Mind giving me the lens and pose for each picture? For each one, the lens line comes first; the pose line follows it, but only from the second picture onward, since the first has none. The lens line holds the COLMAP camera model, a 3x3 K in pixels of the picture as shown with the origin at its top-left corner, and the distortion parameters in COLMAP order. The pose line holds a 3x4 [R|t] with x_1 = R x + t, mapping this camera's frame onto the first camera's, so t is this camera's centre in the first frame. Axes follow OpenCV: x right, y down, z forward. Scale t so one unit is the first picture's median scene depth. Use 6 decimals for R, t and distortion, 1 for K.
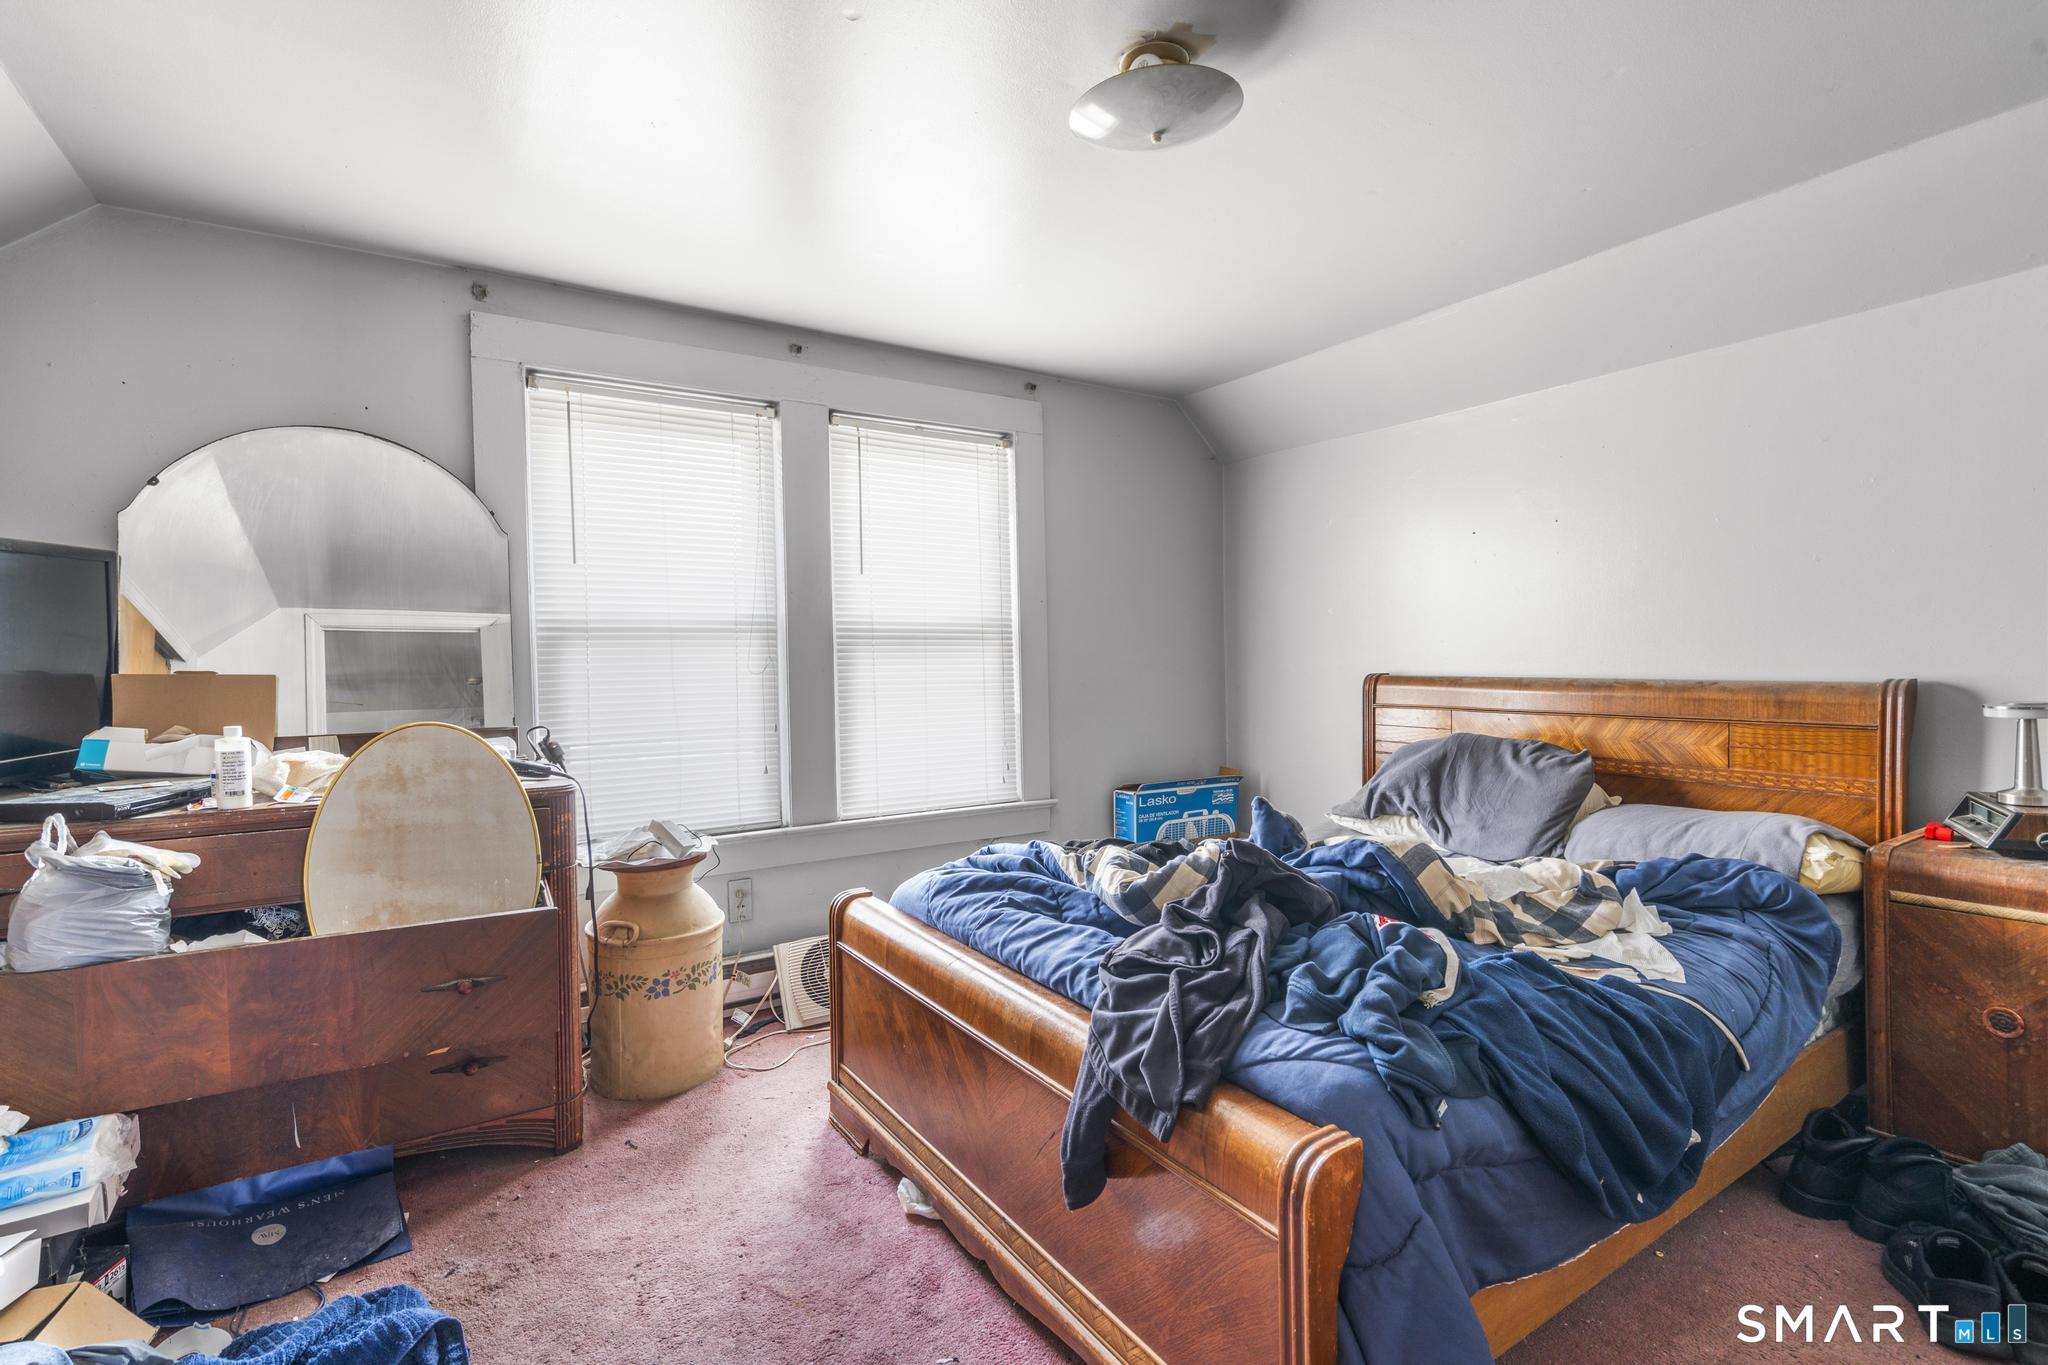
lens RADIAL K [[941.7, 0, 1024.0], [0, 941.7, 682.5], [0, 0, 1]] dist [0.000286, 0.000154]
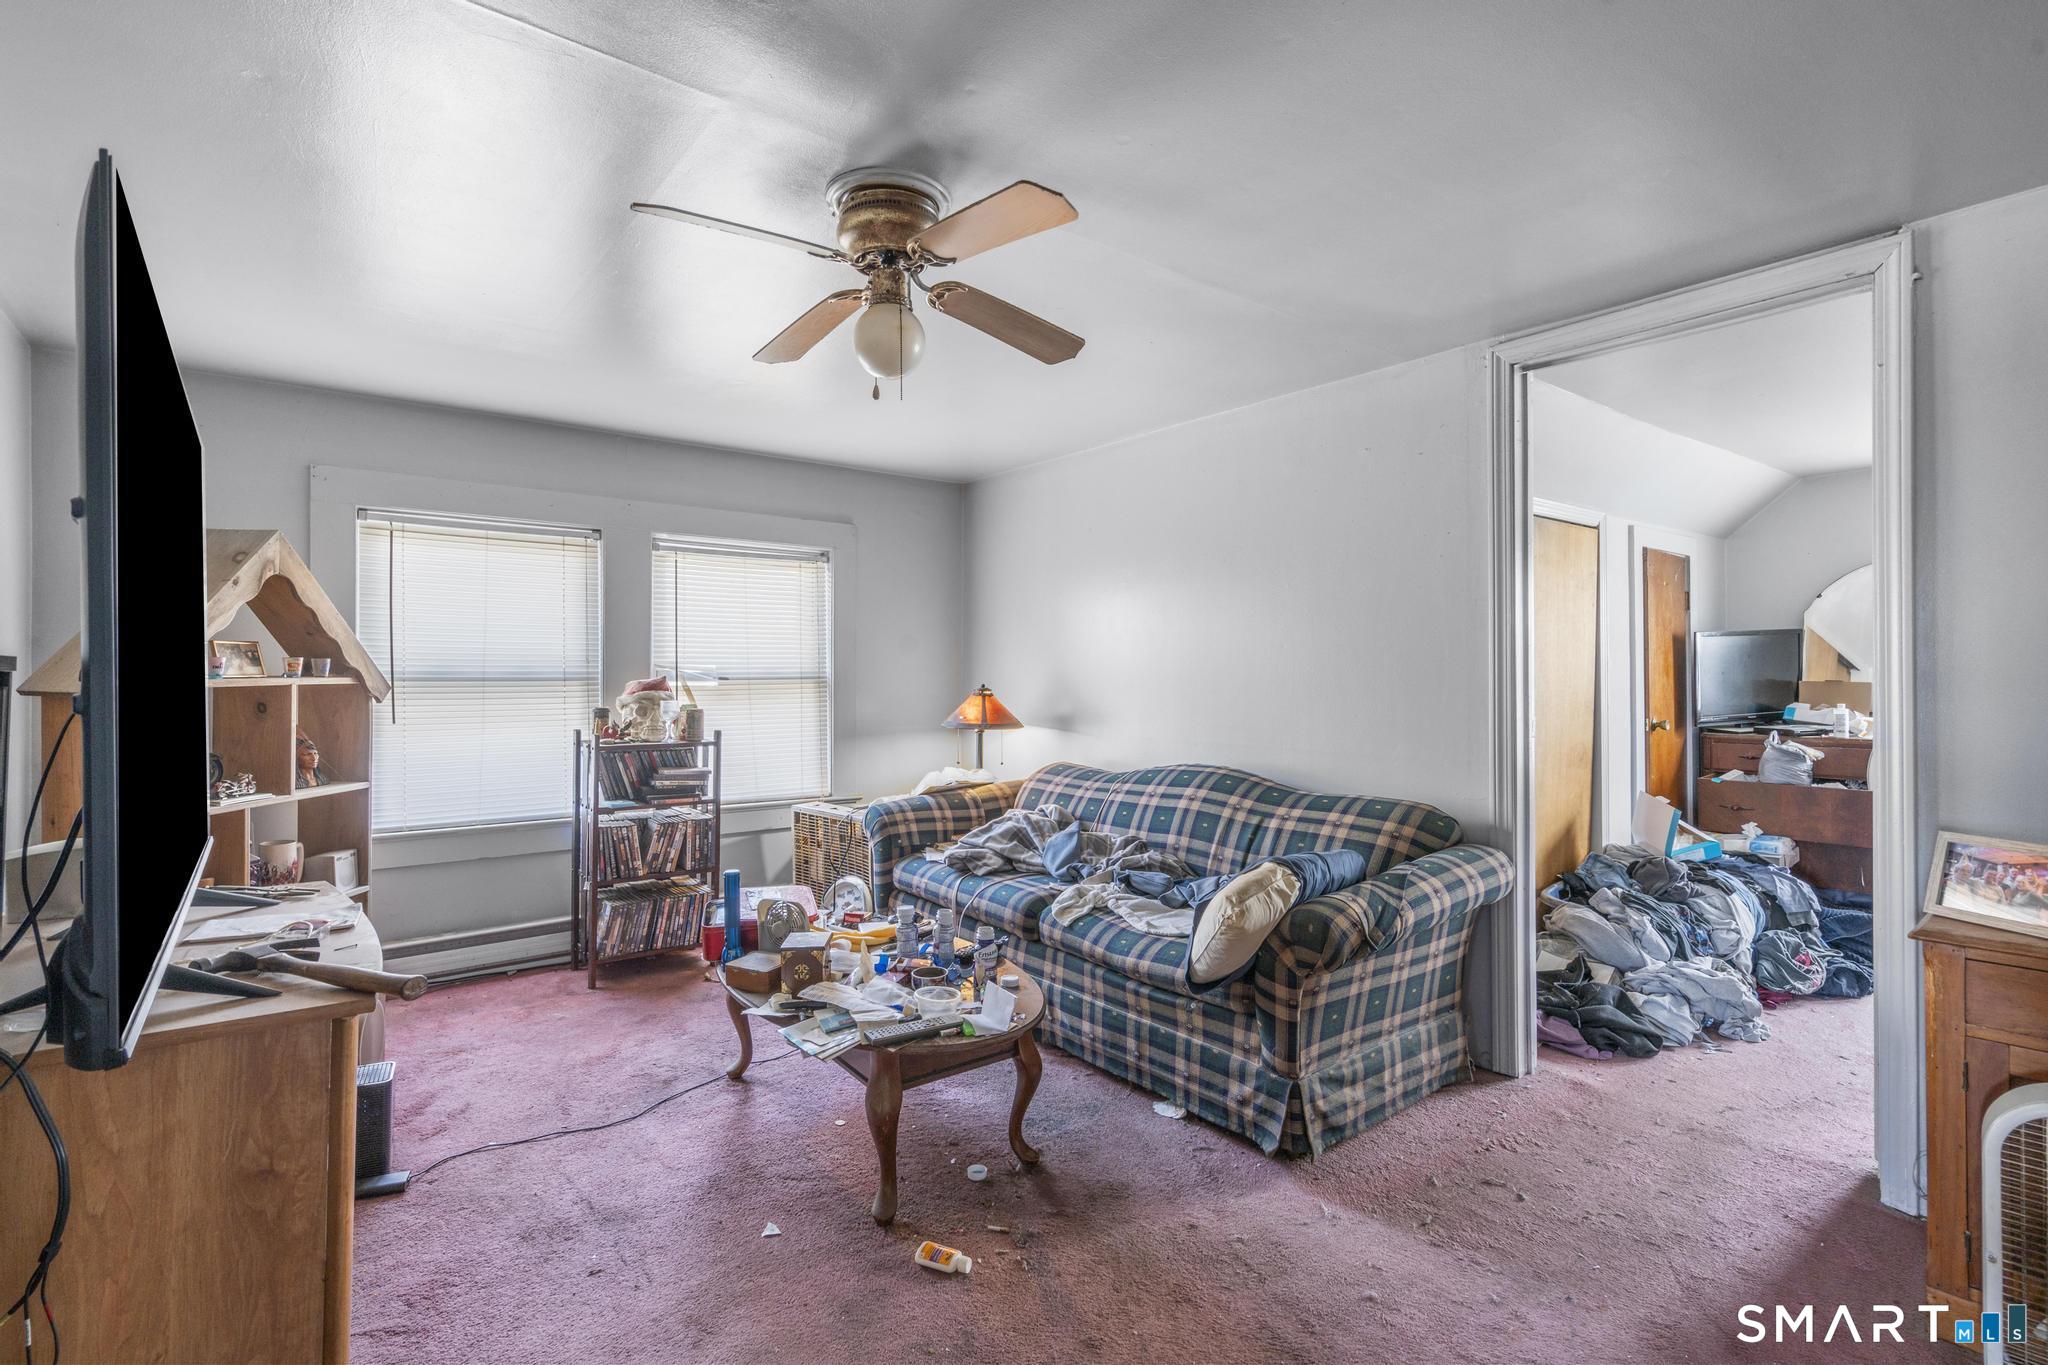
lens RADIAL K [[941.7, 0, 1024.0], [0, 941.7, 682.5], [0, 0, 1]] dist [0.000286, 0.000154]
pose [[0.086906, 0.022159, -0.995970, 1.416461], [-0.019081, 0.999606, 0.020575, -0.018632], [0.996034, 0.017216, 0.087294, -1.331706]]
